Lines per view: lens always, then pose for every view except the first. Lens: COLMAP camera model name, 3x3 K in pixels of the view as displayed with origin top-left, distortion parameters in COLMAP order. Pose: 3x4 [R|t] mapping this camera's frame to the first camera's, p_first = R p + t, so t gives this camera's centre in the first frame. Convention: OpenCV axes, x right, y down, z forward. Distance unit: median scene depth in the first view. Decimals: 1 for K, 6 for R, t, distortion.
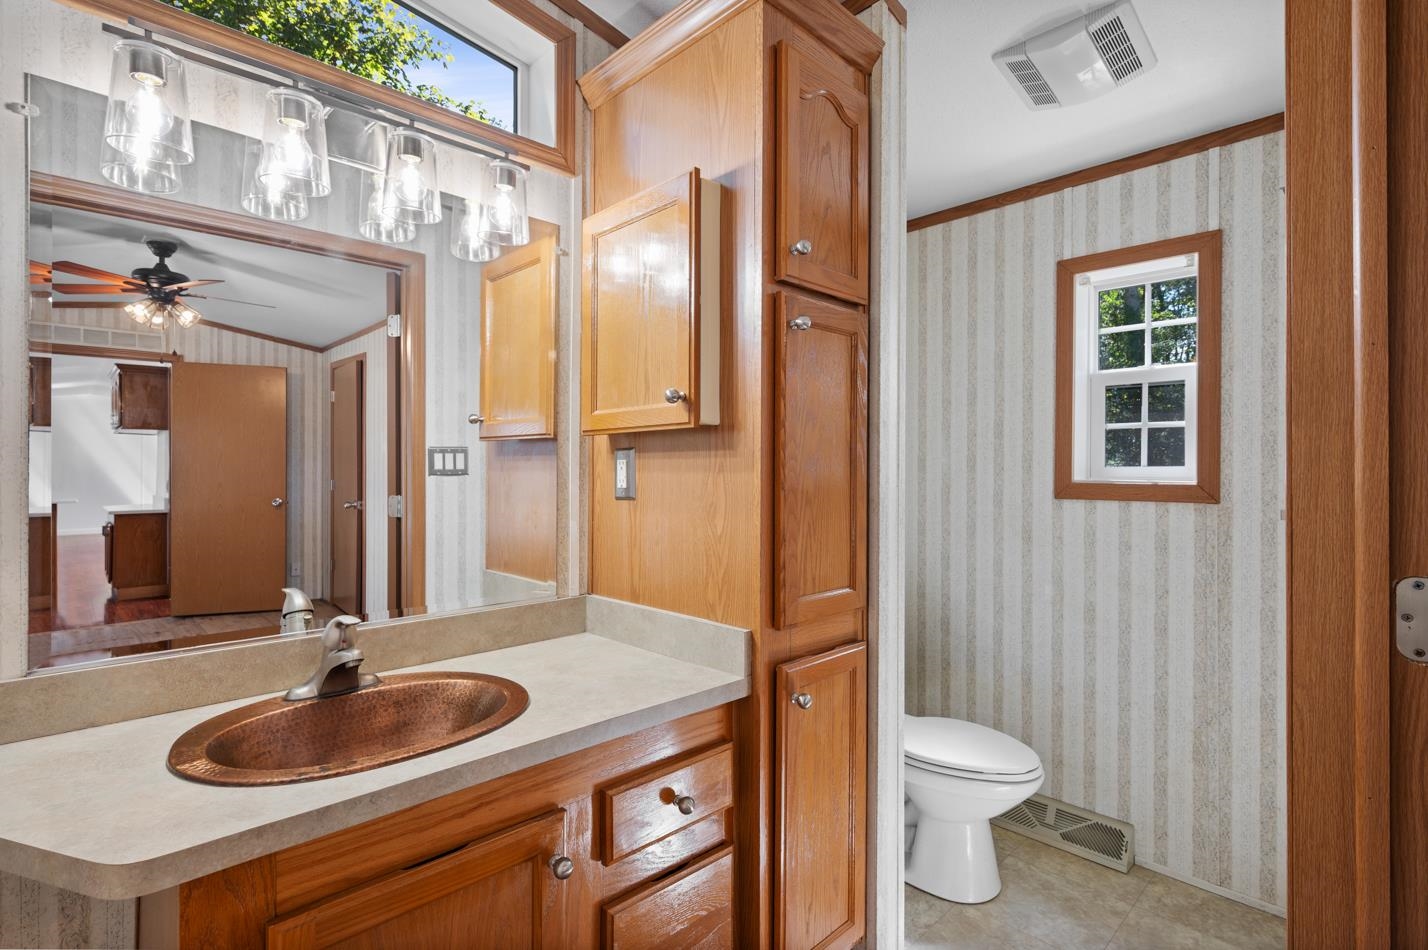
lens RADIAL K [[688.2, 0, 714.0], [0, 688.2, 475.0], [0, 0, 1]] dist [-0.000161, 0.000008]
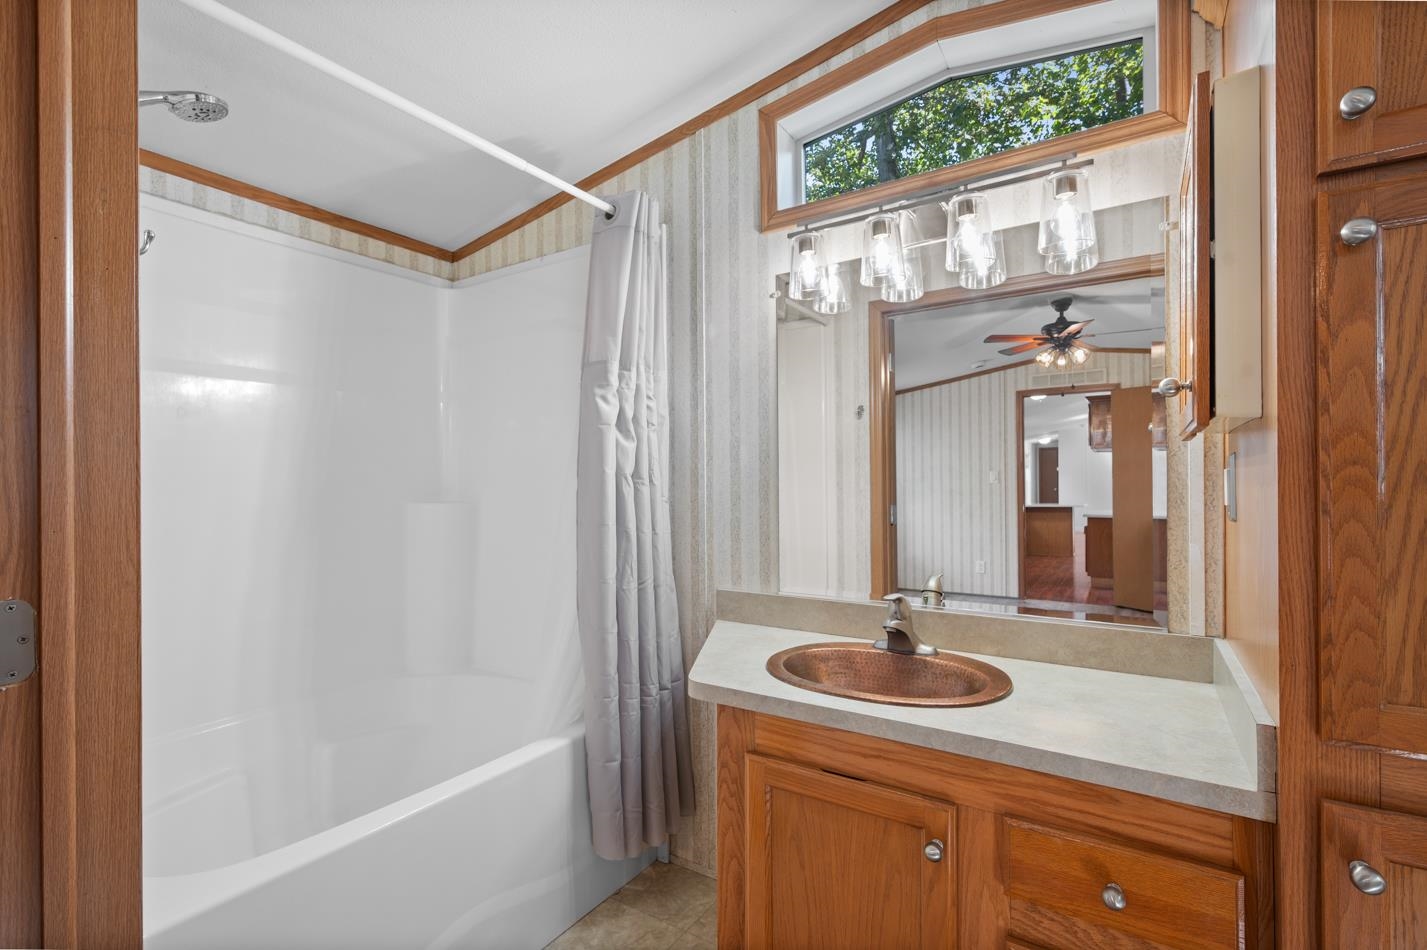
lens RADIAL K [[645.7, 0, 713.5], [0, 645.7, 475.0], [0, 0, 1]] dist [-0.000804, -0.000132]
pose [[0.226186, -0.015384, -0.973963, 0.538288], [-0.000290, 0.999874, -0.015860, -0.002767], [0.974084, 0.003870, 0.226153, 0.336305]]
